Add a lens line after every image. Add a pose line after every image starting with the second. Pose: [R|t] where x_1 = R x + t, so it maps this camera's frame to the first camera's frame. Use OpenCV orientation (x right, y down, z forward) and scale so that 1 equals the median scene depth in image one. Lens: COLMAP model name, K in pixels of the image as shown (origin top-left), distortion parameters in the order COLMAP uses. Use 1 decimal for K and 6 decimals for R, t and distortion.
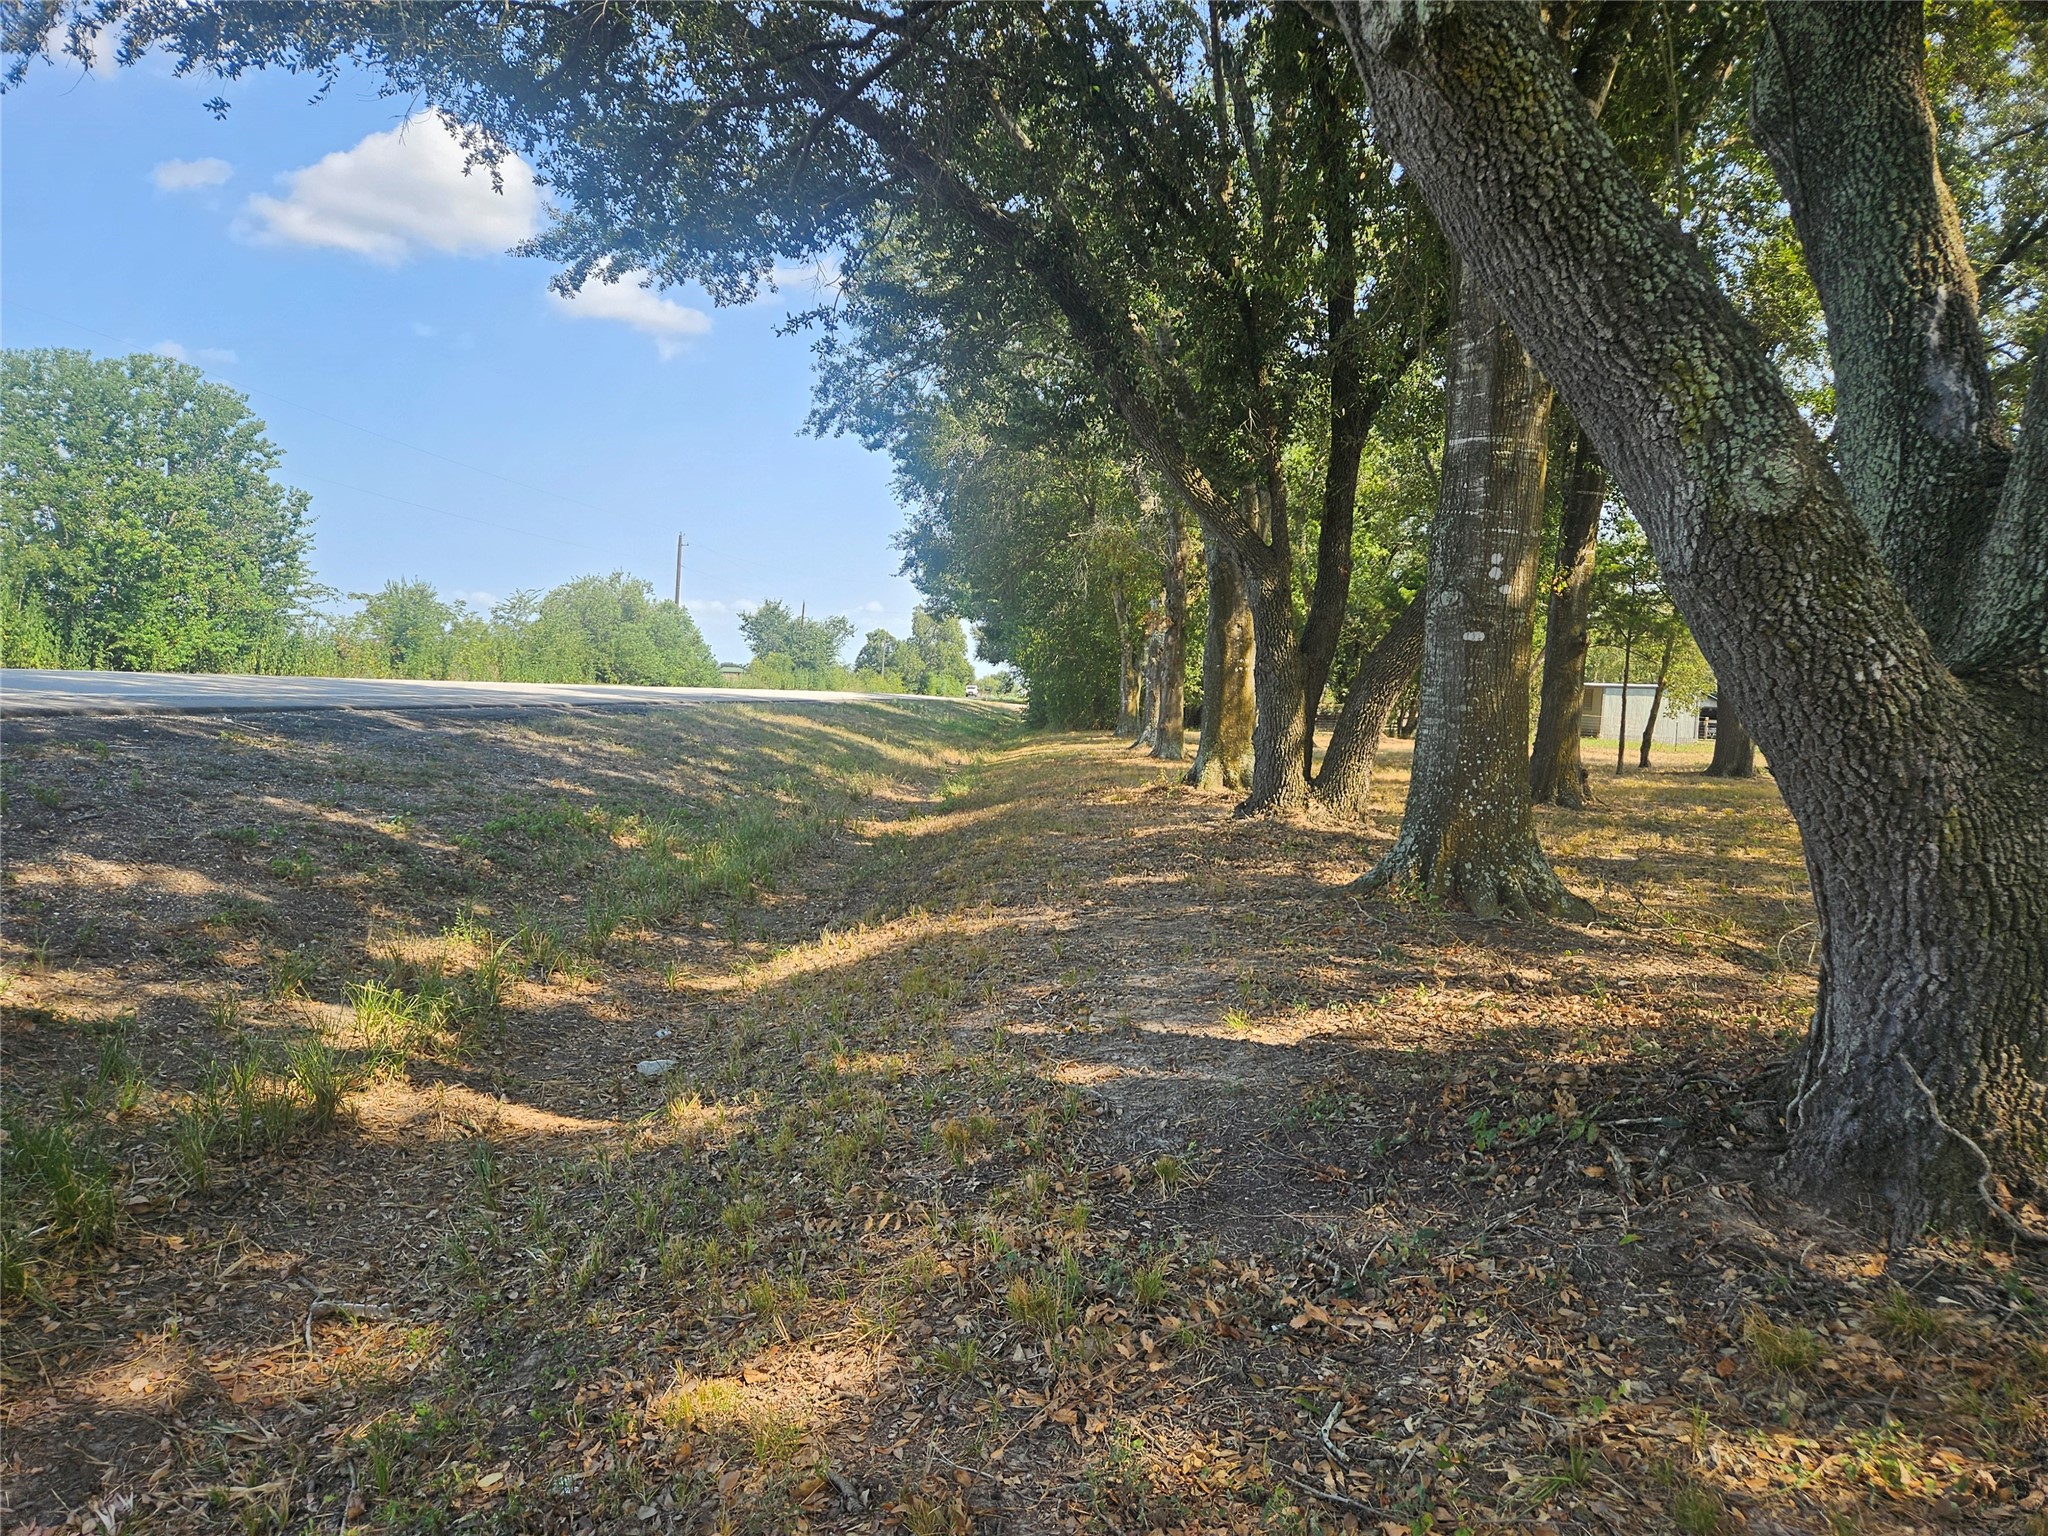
lens RADIAL K [[1475.9, 0, 1024.0], [0, 1475.9, 768.0], [0, 0, 1]] dist [0.151758, -0.001104]
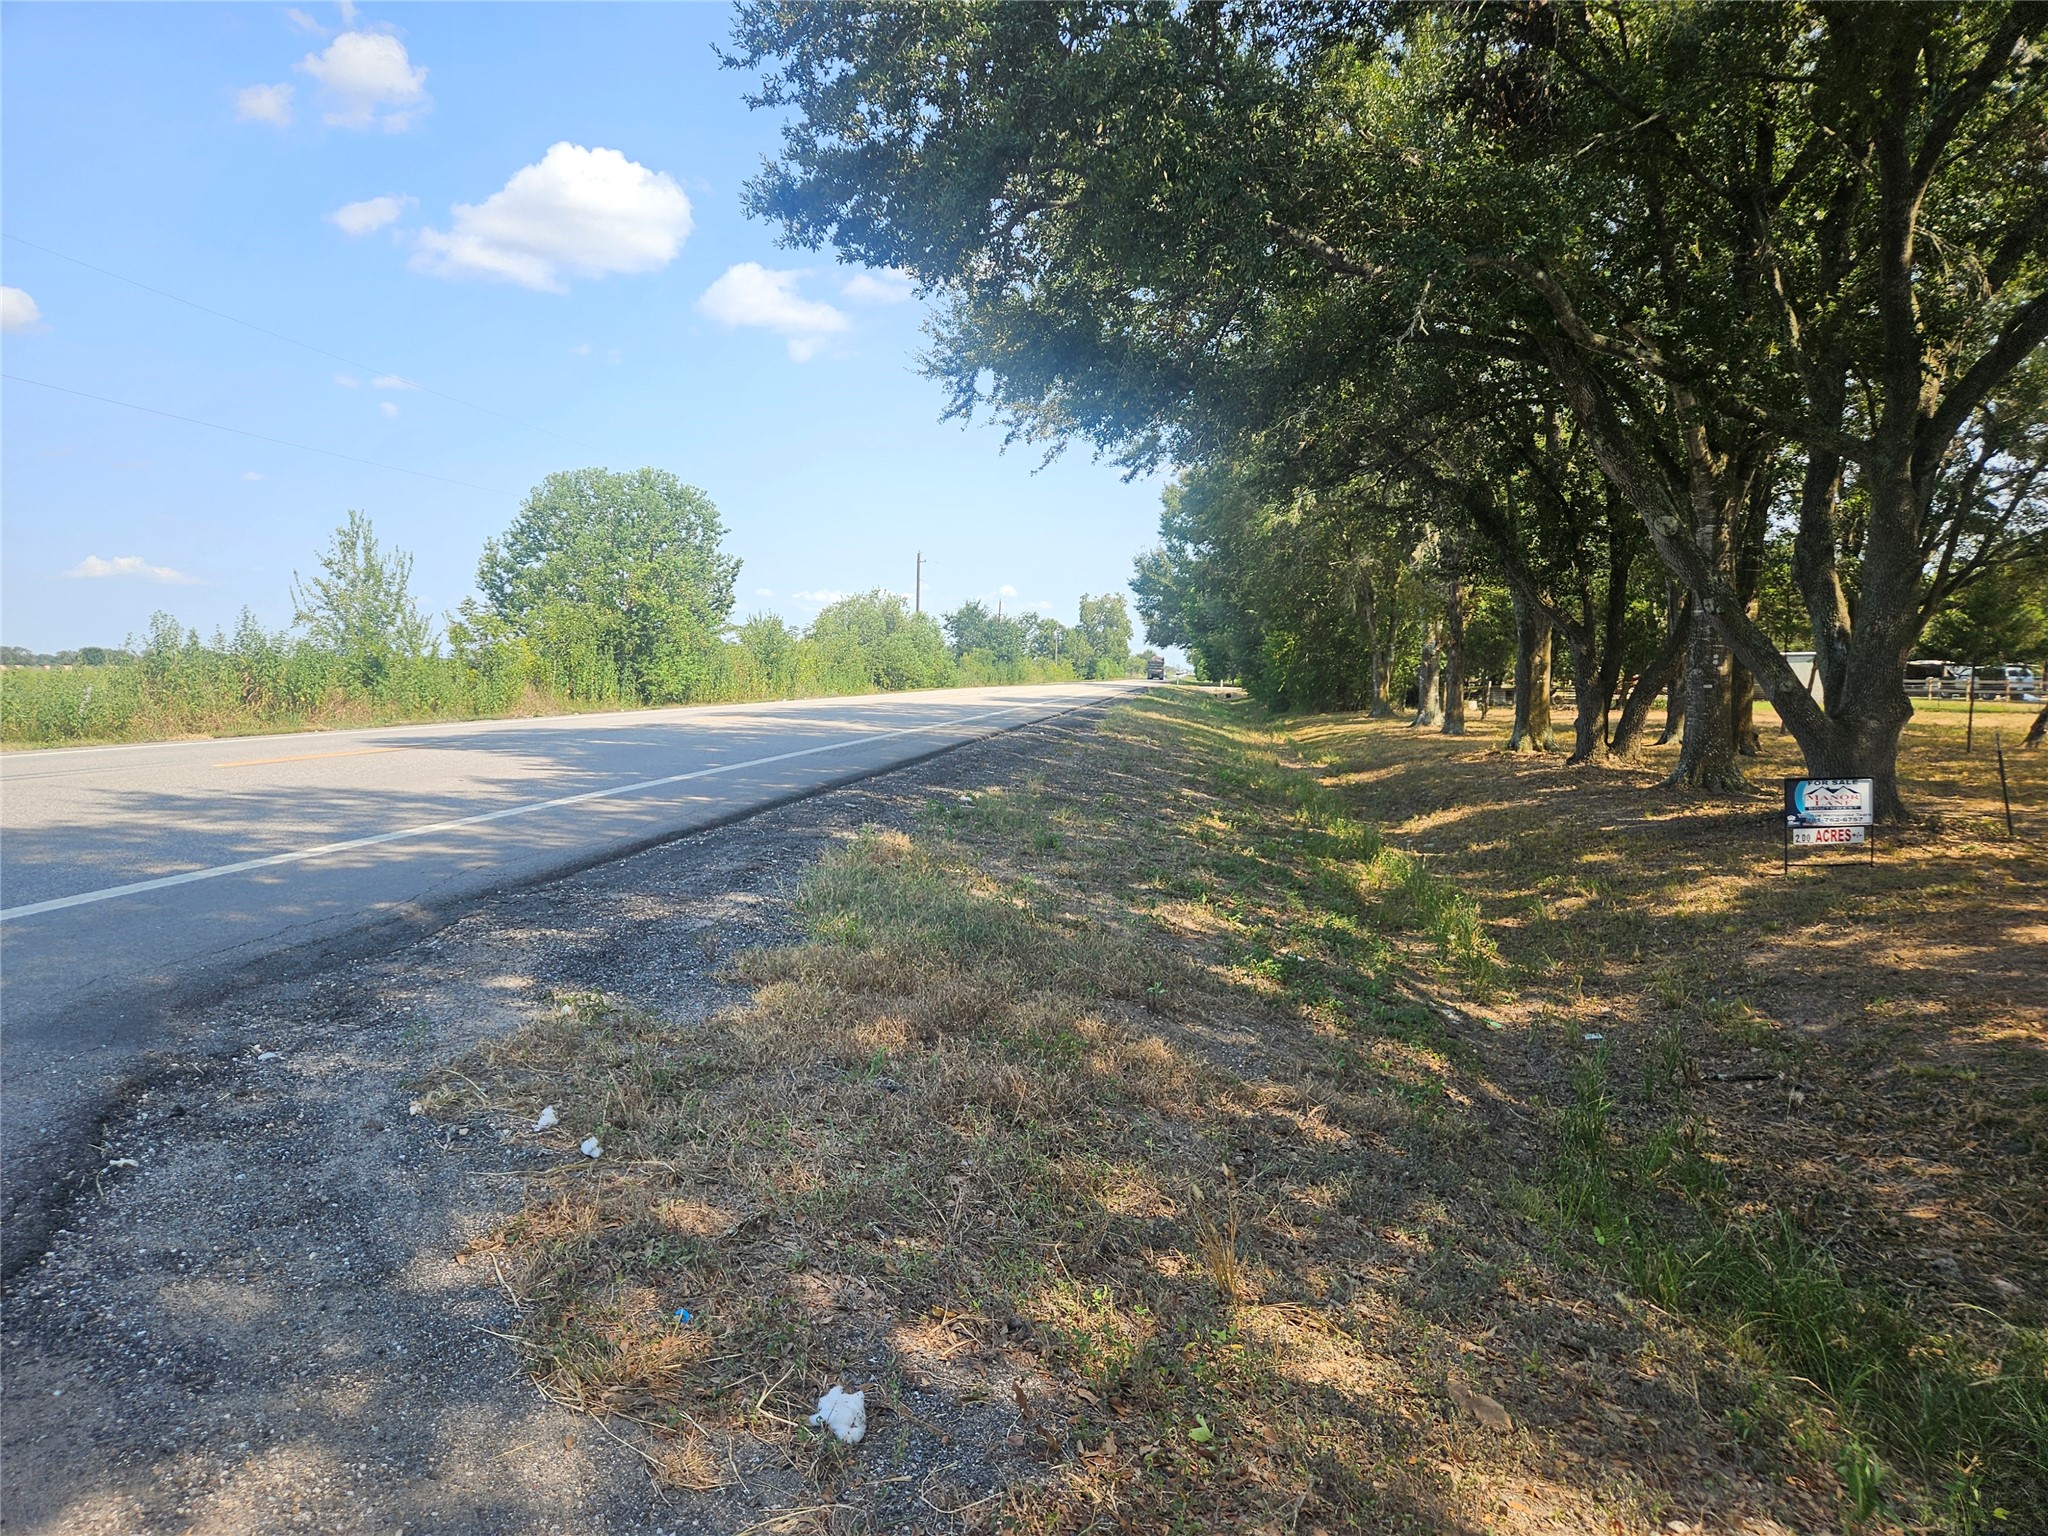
lens RADIAL K [[1475.9, 0, 1024.0], [0, 1475.9, 768.0], [0, 0, 1]] dist [0.151758, -0.001104]
pose [[0.995160, -0.033350, -0.092437, -0.113614], [0.034656, 0.999320, 0.012554, -0.003792], [0.091955, -0.015697, 0.995639, -0.307636]]
